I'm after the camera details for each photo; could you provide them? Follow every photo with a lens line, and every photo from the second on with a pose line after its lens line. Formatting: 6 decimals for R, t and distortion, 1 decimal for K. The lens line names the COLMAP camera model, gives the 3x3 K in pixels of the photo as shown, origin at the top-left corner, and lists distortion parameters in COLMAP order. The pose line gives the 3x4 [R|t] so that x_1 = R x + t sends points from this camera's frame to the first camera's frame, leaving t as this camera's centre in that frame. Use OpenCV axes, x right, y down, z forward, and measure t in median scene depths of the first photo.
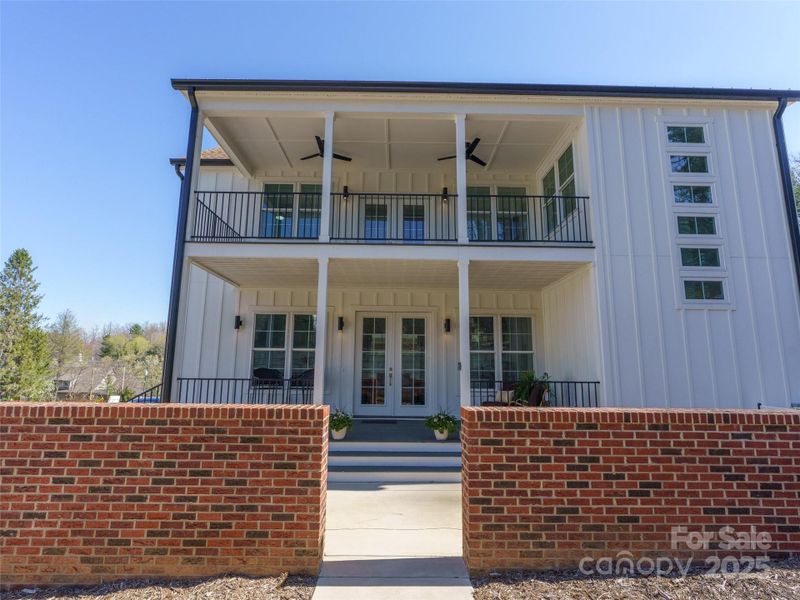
lens RADIAL K [[393.6, 0, 401.3], [0, 393.6, 303.8], [0, 0, 1]] dist [0.004515, 0.000639]
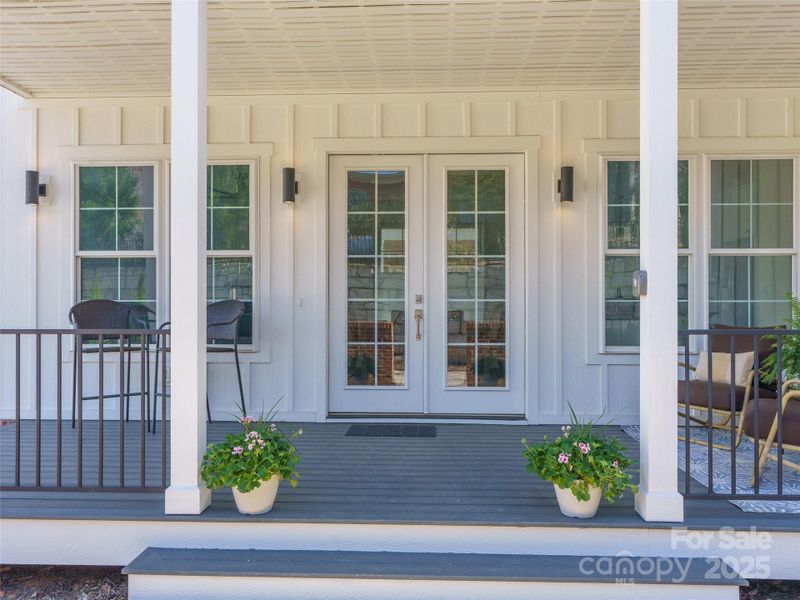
lens RADIAL K [[393.6, 0, 402.2], [0, 393.6, 302.8], [0, 0, 1]] dist [0.004515, 0.000639]
pose [[0.994199, -0.012658, -0.106812, -0.001747], [0.028823, 0.988085, 0.151188, 0.109258], [0.103625, -0.153390, 0.982717, 0.607644]]
